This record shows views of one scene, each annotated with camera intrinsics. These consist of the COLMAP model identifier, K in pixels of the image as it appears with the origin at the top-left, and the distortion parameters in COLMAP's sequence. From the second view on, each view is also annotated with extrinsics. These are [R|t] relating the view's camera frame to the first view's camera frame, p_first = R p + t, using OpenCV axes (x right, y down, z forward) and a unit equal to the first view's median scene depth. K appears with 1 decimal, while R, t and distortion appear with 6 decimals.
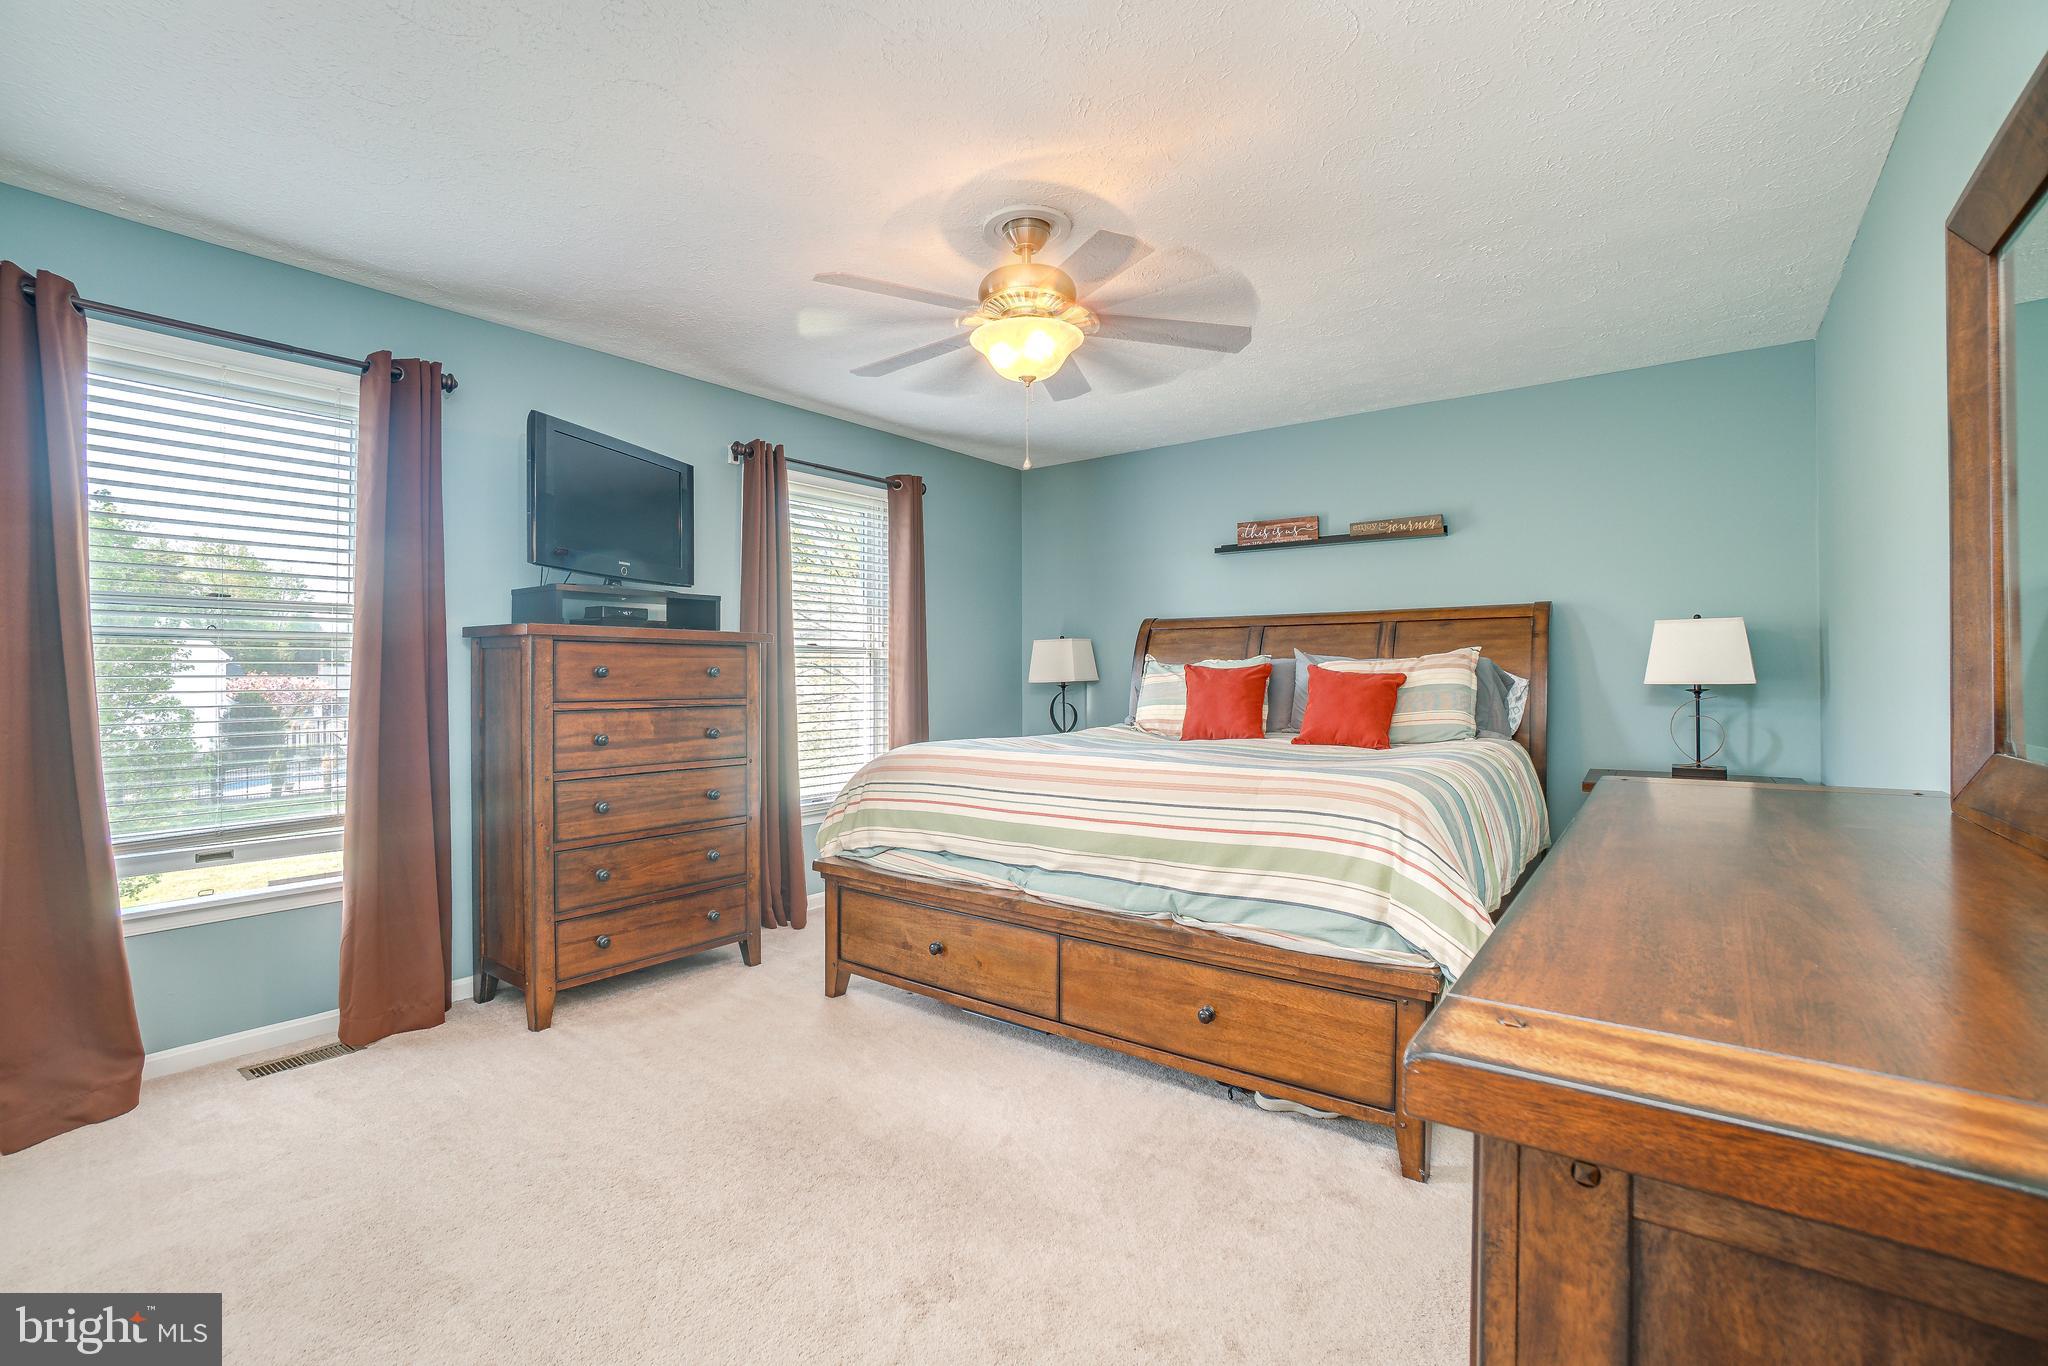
lens RADIAL K [[943.8, 0, 1023.8], [0, 943.8, 684.8], [0, 0, 1]] dist [-0.003955, -0.000034]
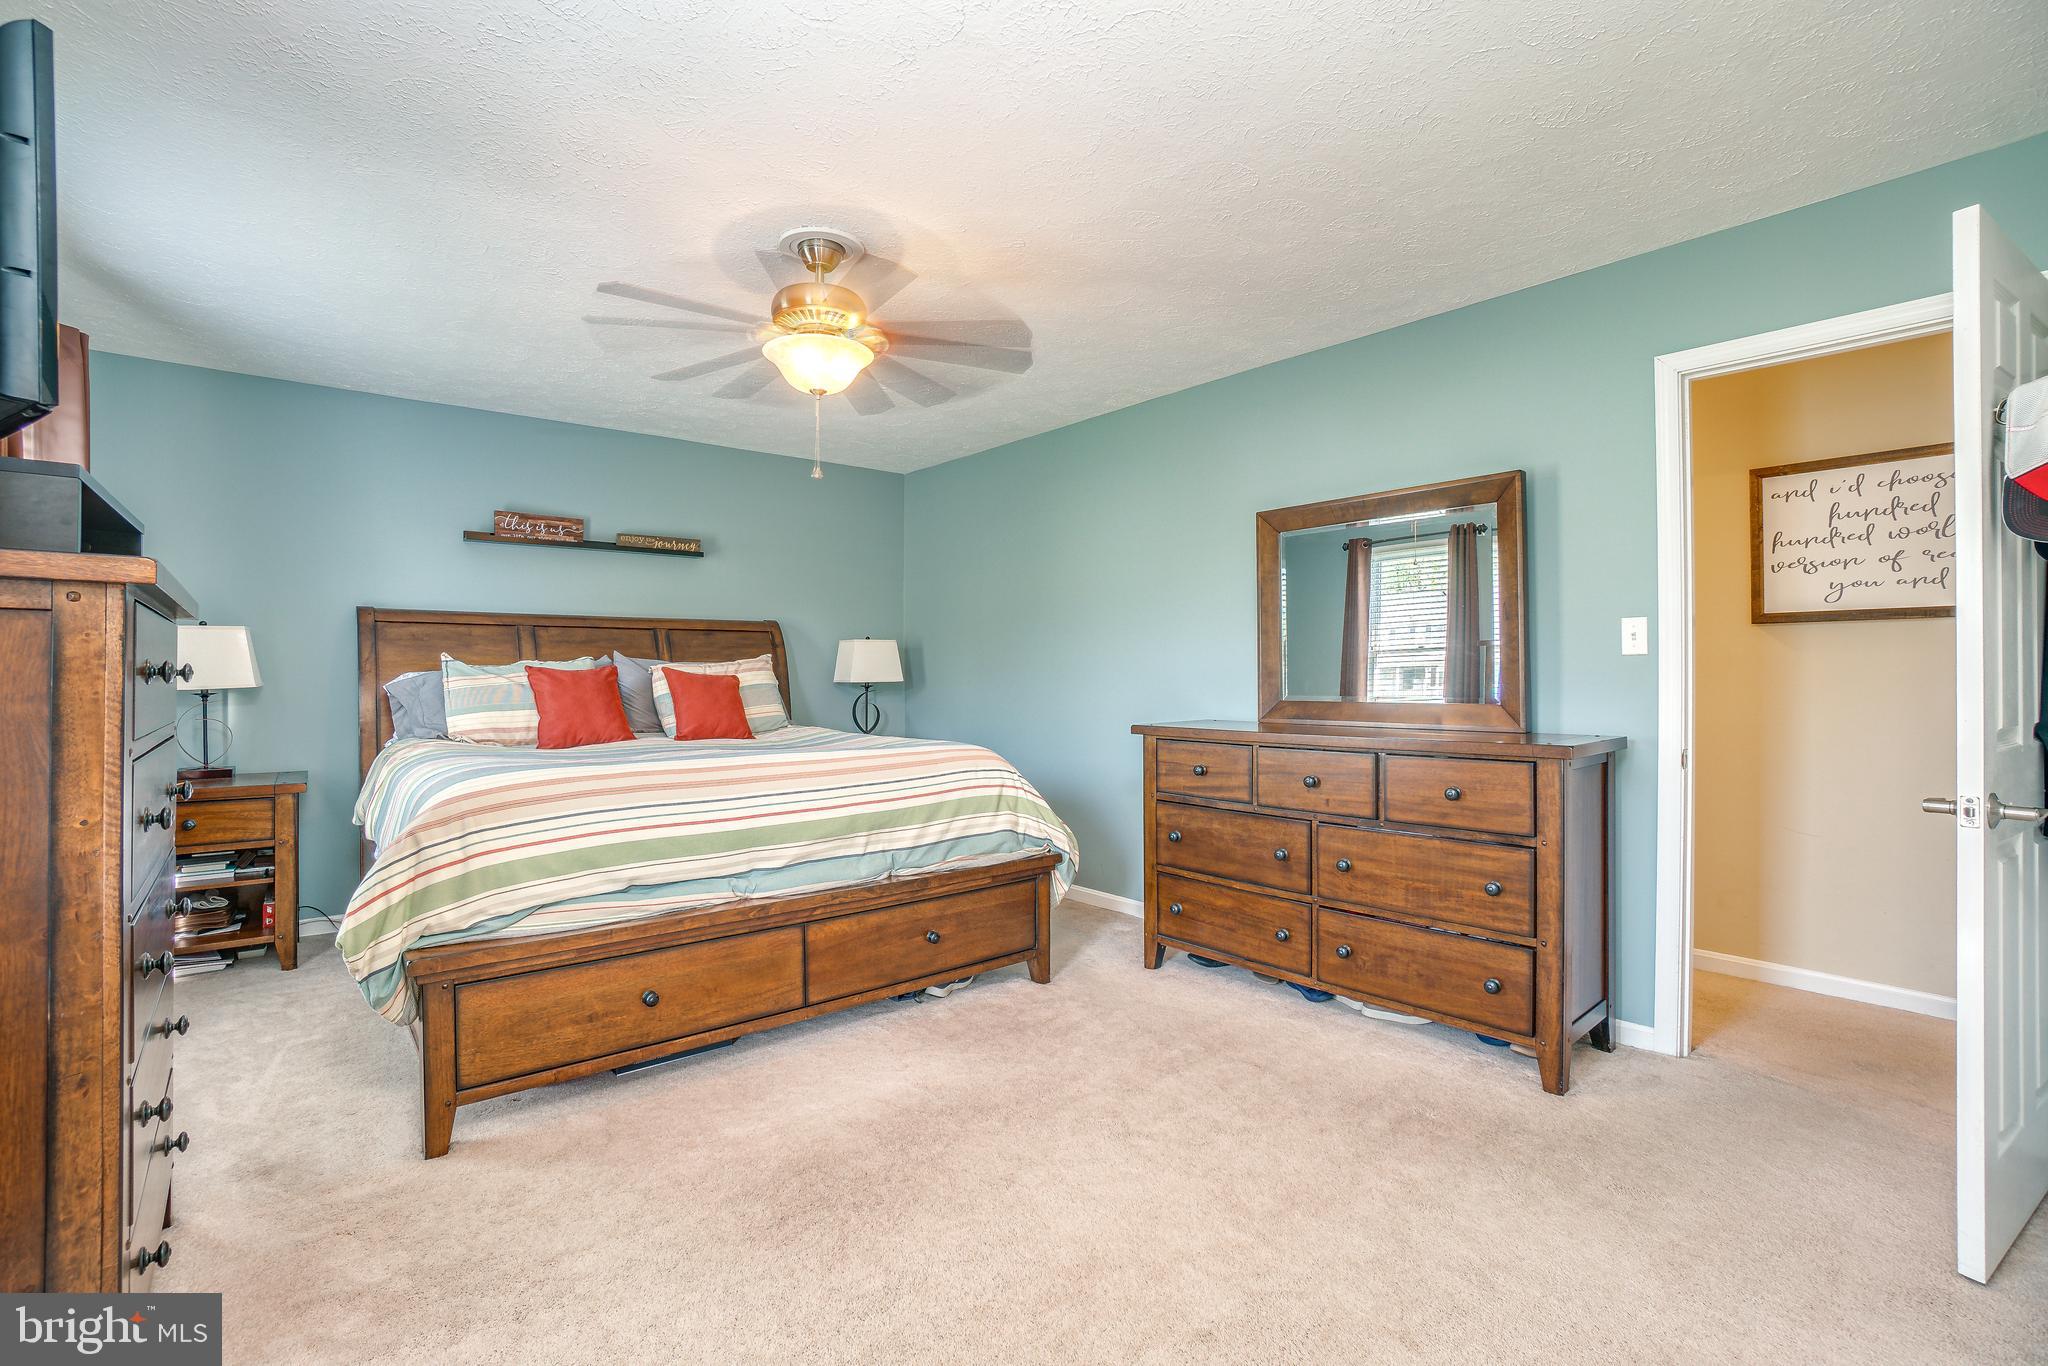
lens RADIAL K [[943.8, 0, 1023.4], [0, 943.8, 671.4], [0, 0, 1]] dist [-0.003955, -0.000034]
pose [[0.200953, 0.001044, 0.979600, -0.877594], [0.014445, 0.999888, -0.004029, -0.007945], [-0.979494, 0.014960, 0.200916, 0.506644]]
